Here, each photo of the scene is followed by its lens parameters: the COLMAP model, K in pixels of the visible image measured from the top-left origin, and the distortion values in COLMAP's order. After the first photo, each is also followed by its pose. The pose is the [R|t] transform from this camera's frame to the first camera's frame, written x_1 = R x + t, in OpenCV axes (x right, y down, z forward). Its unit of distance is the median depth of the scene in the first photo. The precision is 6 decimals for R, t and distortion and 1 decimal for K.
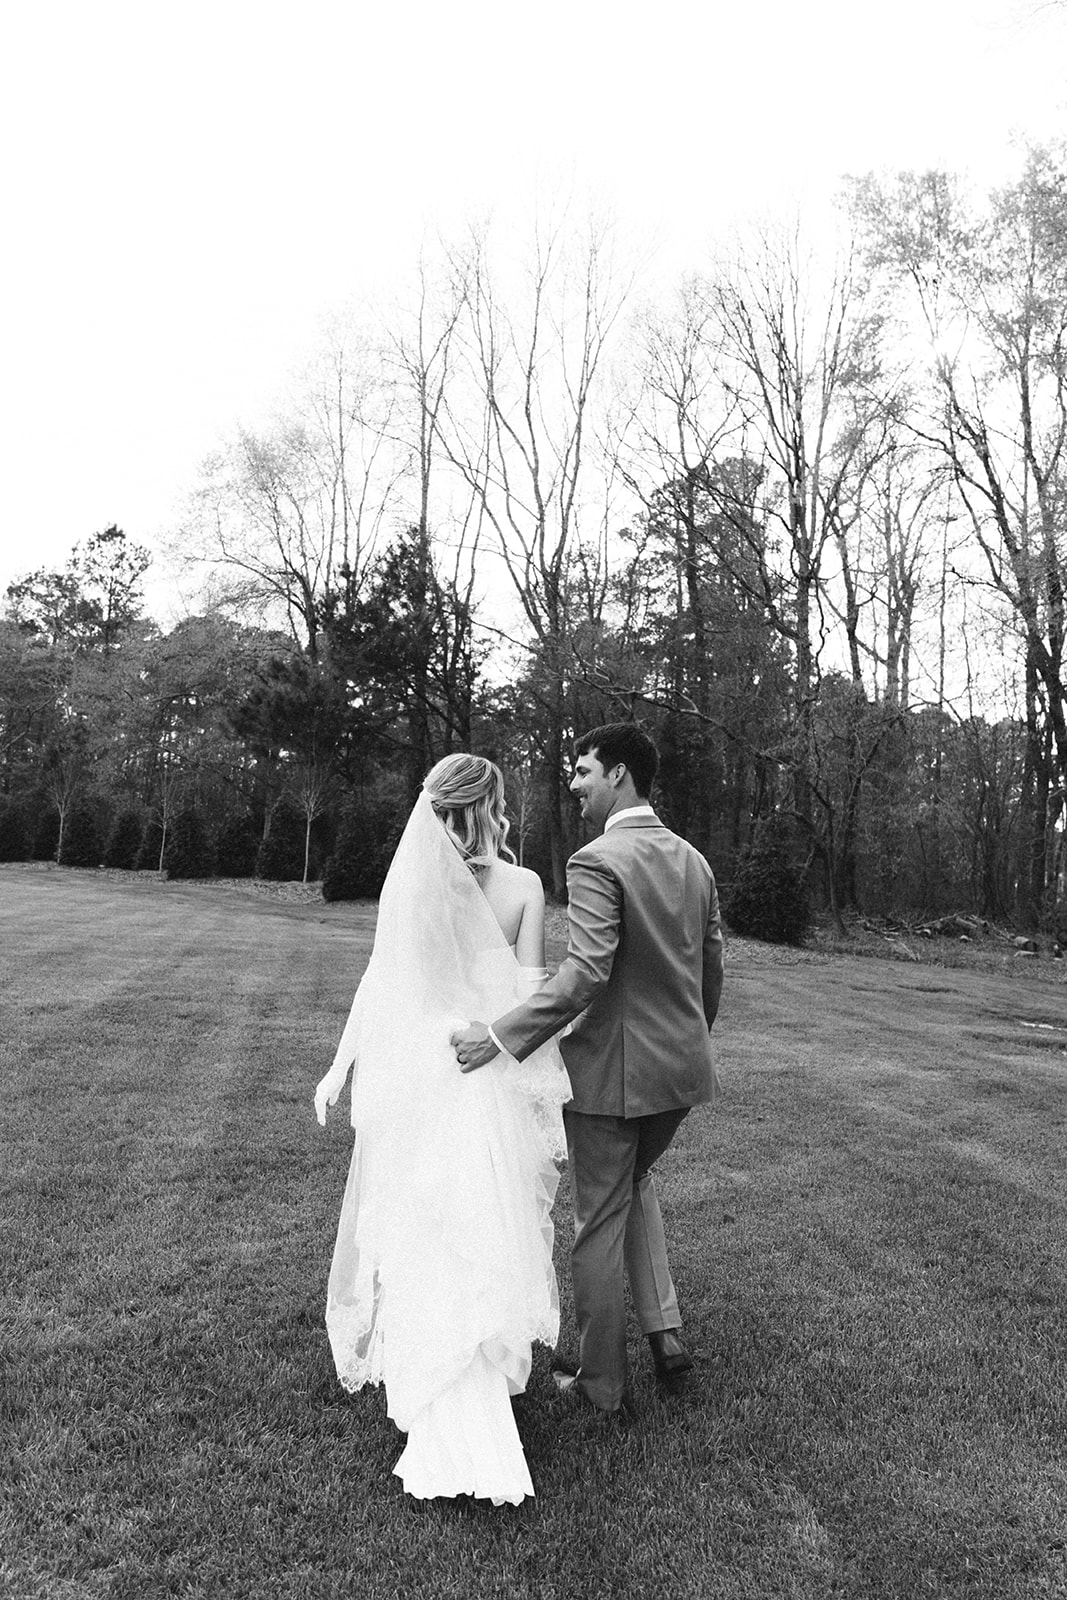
lens RADIAL K [[1214.0, 0, 533.5], [0, 1214.0, 800.0], [0, 0, 1]] dist [-0.002689, -0.000886]
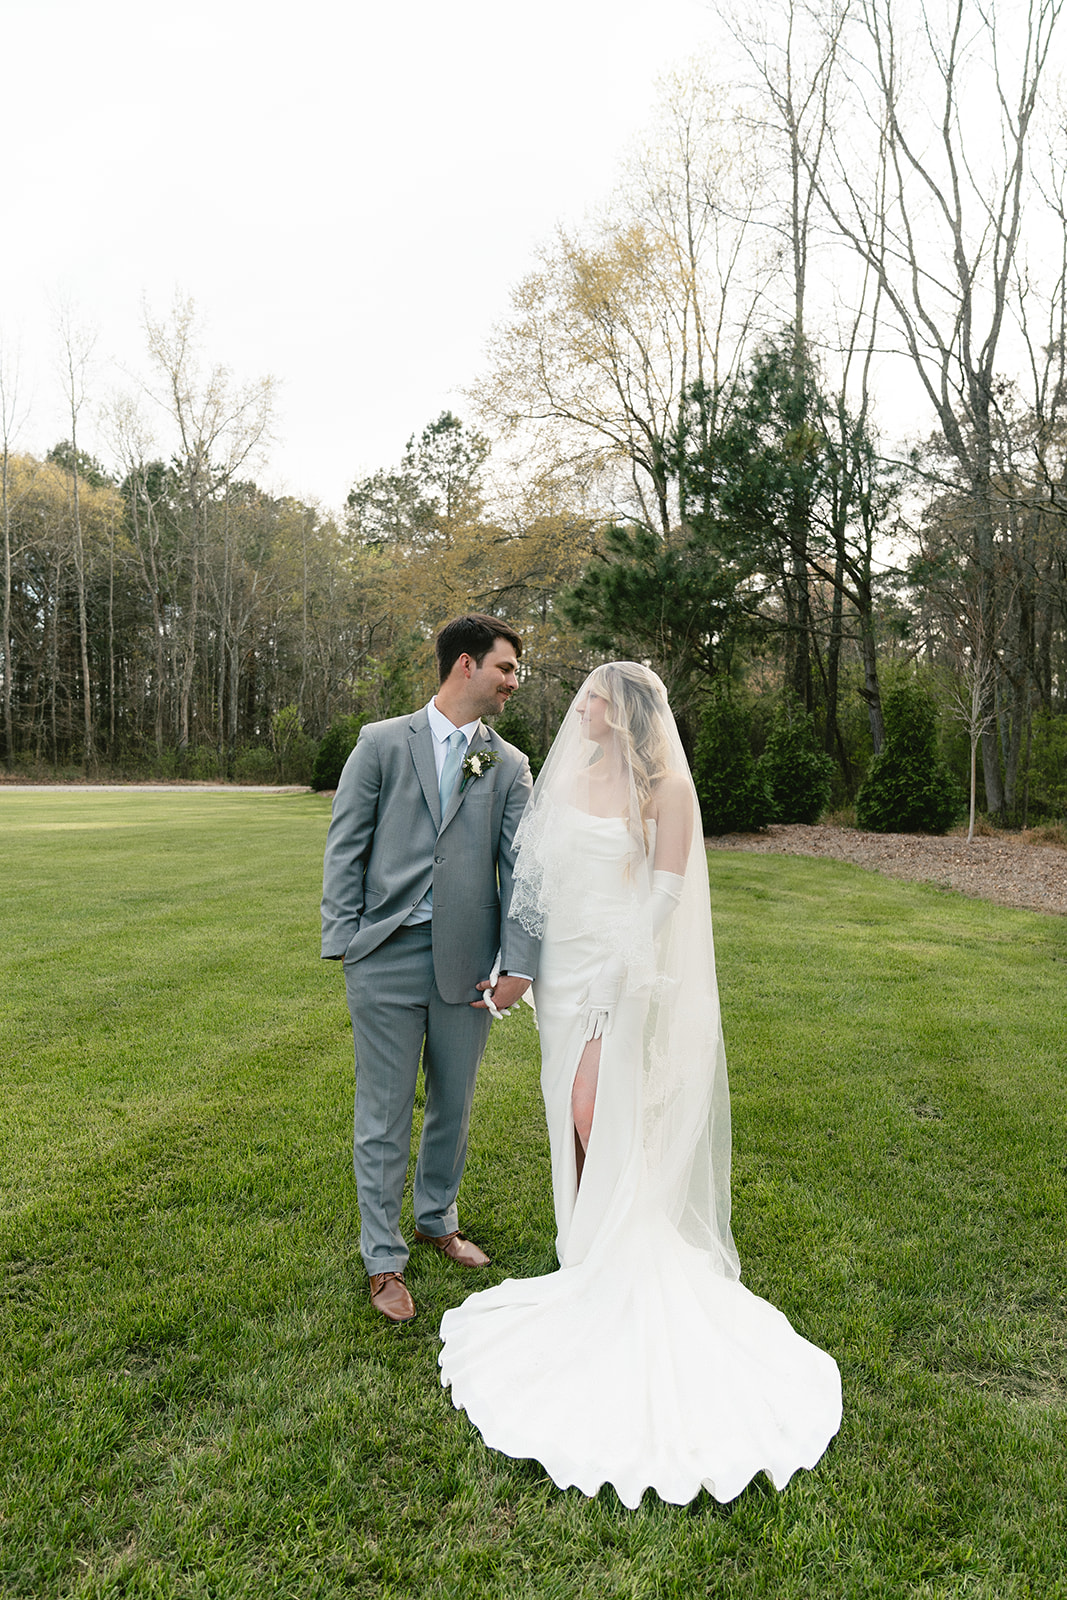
lens RADIAL K [[946.2, 0, 603.7], [0, 946.2, 819.4], [0, 0, 1]] dist [-0.004566, 0.001190]
pose [[0.961362, -0.015377, -0.274859, -0.050351], [0.044048, 0.994167, 0.098444, 0.012151], [0.271742, -0.106747, 0.956432, 0.368282]]
